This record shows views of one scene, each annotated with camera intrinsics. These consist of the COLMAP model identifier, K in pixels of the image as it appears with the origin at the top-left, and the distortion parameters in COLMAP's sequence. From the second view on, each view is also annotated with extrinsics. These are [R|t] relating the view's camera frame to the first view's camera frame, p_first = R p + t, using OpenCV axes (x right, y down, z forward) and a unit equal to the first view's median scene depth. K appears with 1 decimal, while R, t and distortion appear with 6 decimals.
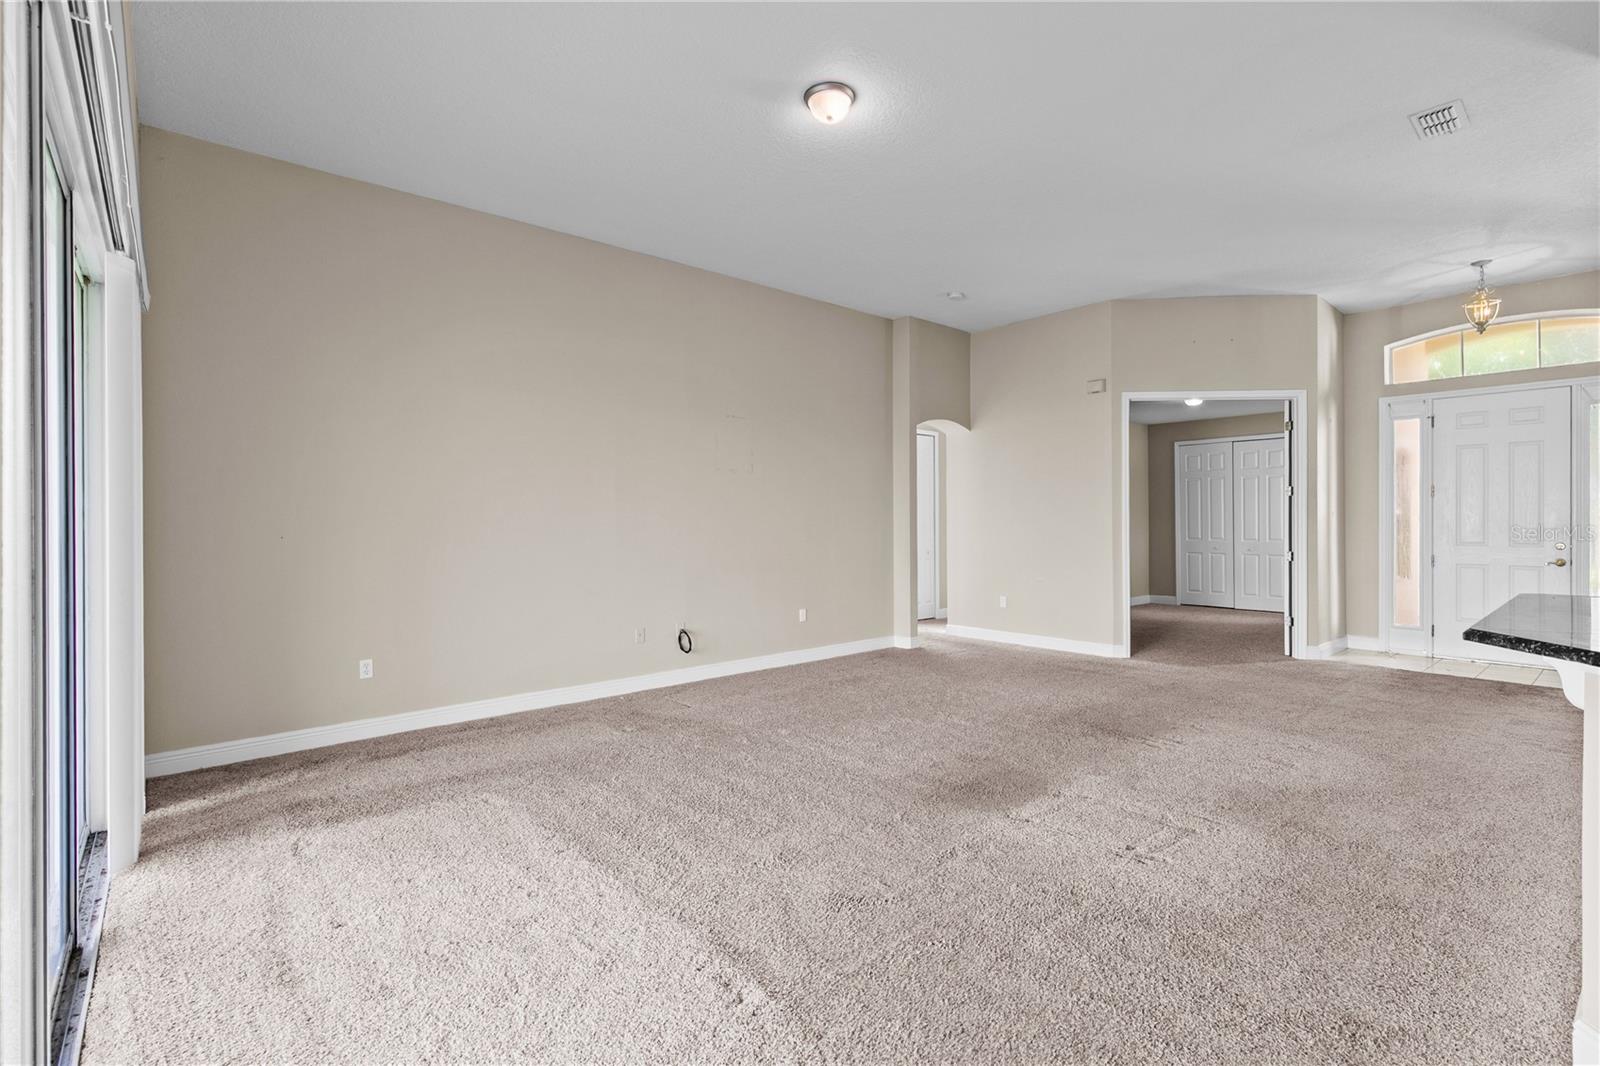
lens RADIAL K [[728.3, 0, 809.2], [0, 728.3, 518.9], [0, 0, 1]] dist [0.000611, 0.000022]
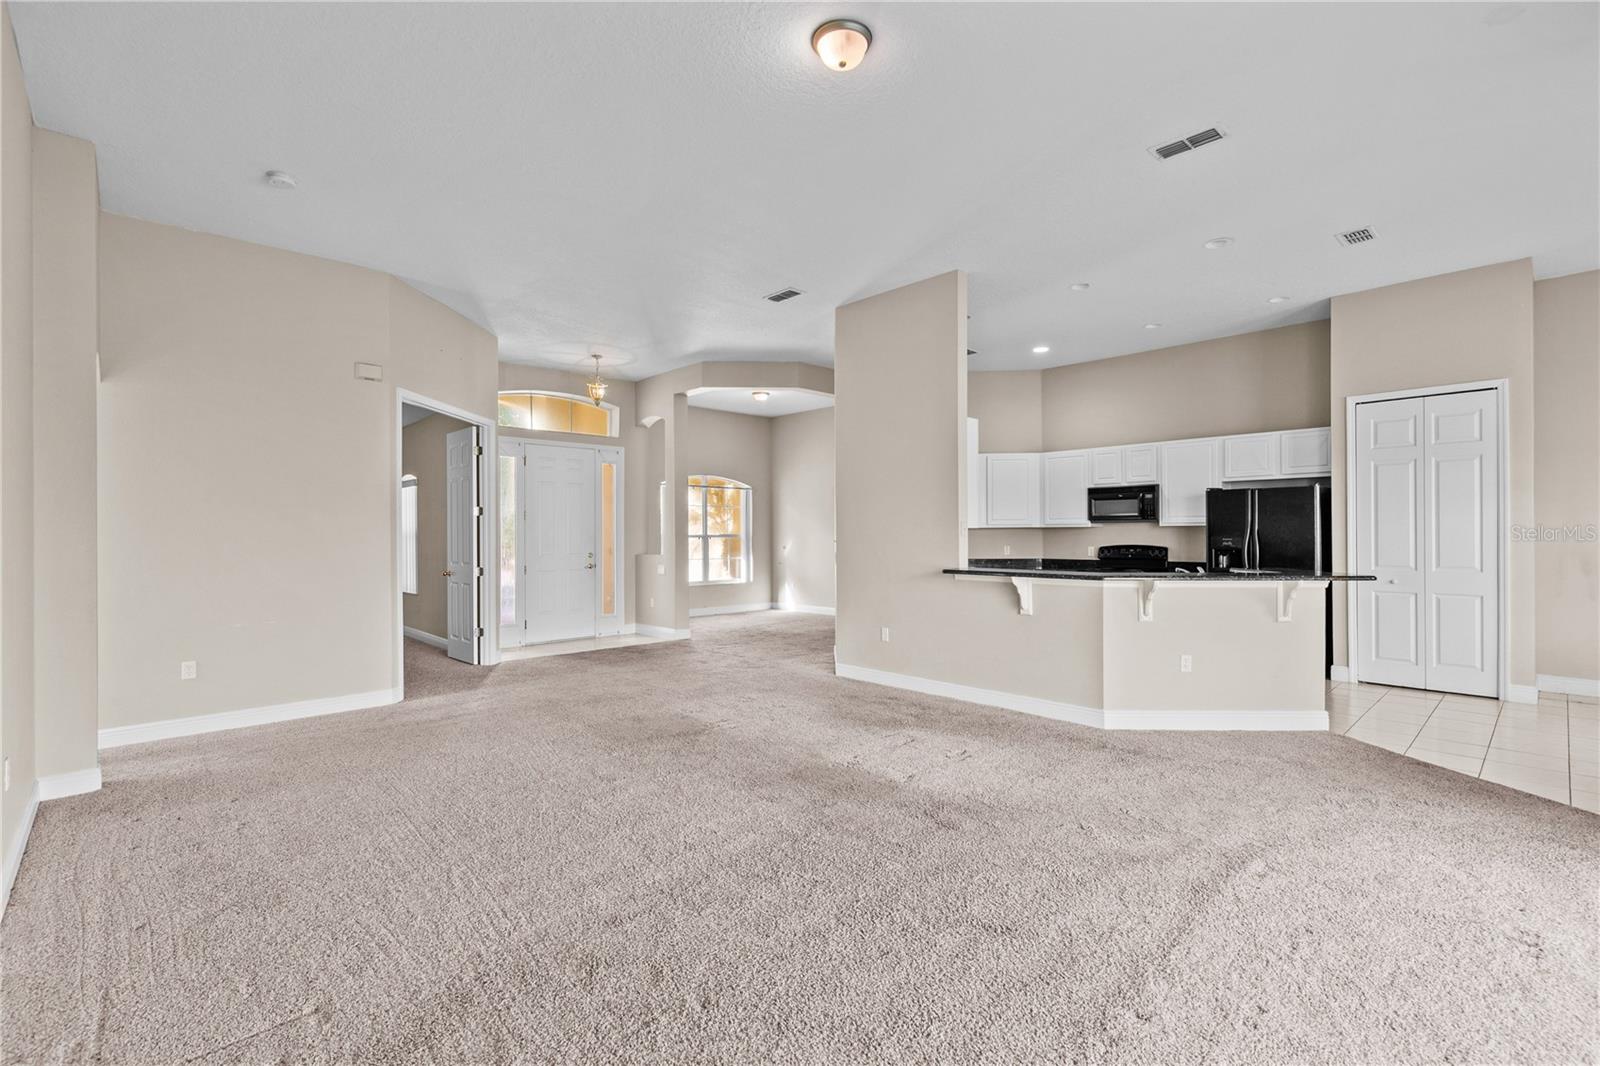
lens RADIAL K [[714.7, 0, 807.6], [0, 714.7, 527.3], [0, 0, 1]] dist [0.003575, -0.000249]
pose [[-0.040420, 0.015204, 0.999067, -0.416392], [0.004719, 0.999876, -0.015026, 0.003680], [-0.999172, 0.004107, -0.040486, 0.557194]]
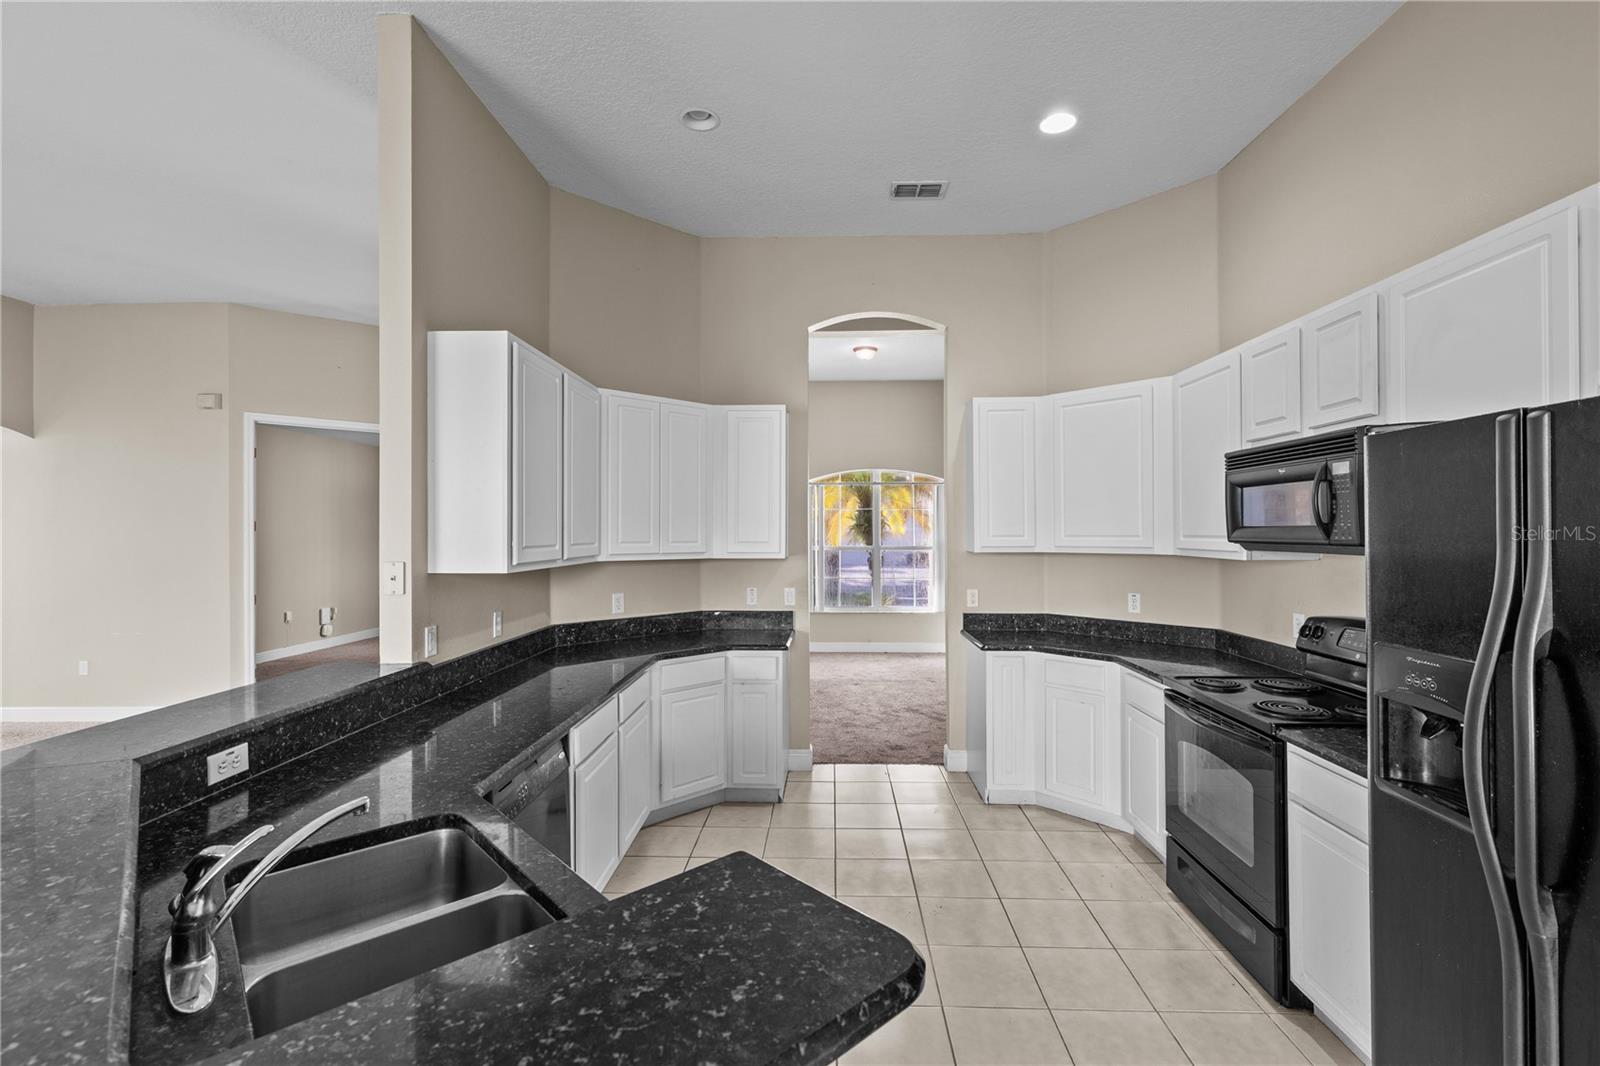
lens RADIAL K [[714.7, 0, 807.6], [0, 714.7, 527.3], [0, 0, 1]] dist [0.003575, -0.000249]
pose [[0.681787, 0.005513, 0.731530, 0.262761], [0.000944, 0.999964, -0.008417, -0.028829], [-0.731550, 0.006429, 0.681757, -0.068851]]
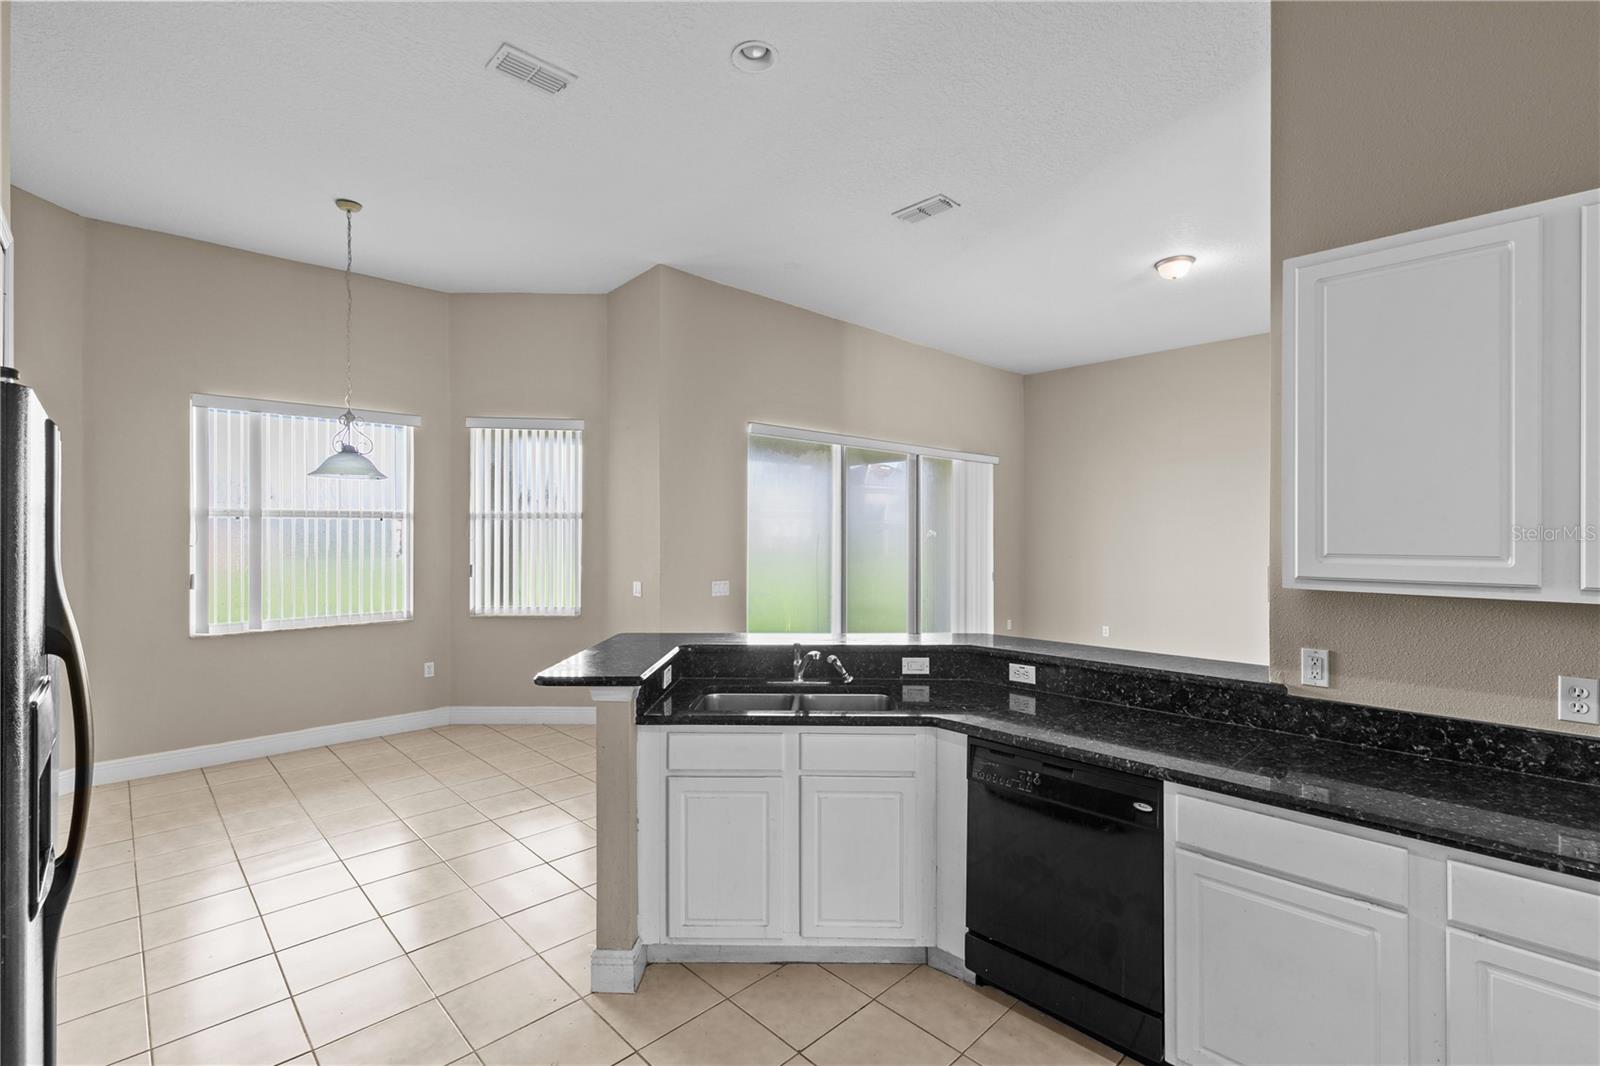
lens RADIAL K [[707.3, 0, 800.0], [0, 707.3, 533.0], [0, 0, 1]] dist [0.003050, -0.000071]
pose [[0.044092, 0.005363, -0.999013, 0.704031], [0.001270, 0.999984, 0.005424, -0.030987], [0.999027, -0.001507, 0.044085, 0.106534]]
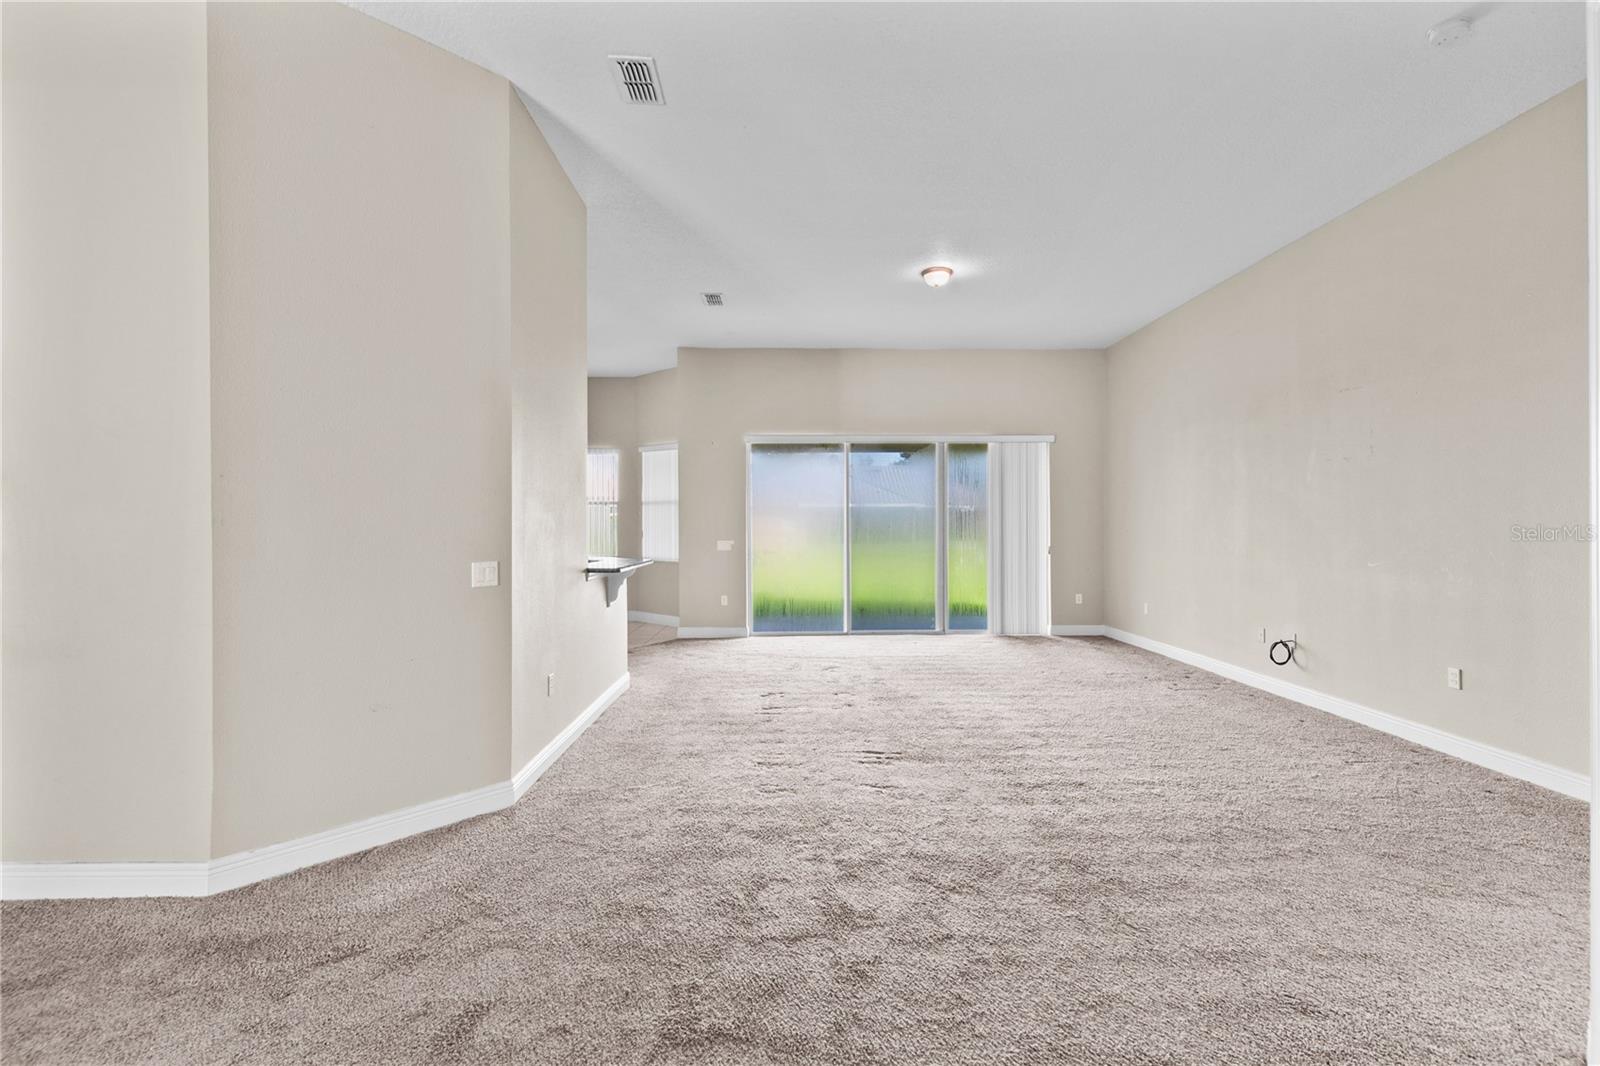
lens RADIAL K [[714.7, 0, 807.6], [0, 714.7, 527.3], [0, 0, 1]] dist [0.003575, -0.000249]
pose [[-0.628335, 0.009443, -0.777885, 0.779783], [0.008572, 0.999950, 0.005215, -0.001359], [0.777896, -0.003391, -0.628384, 0.935938]]
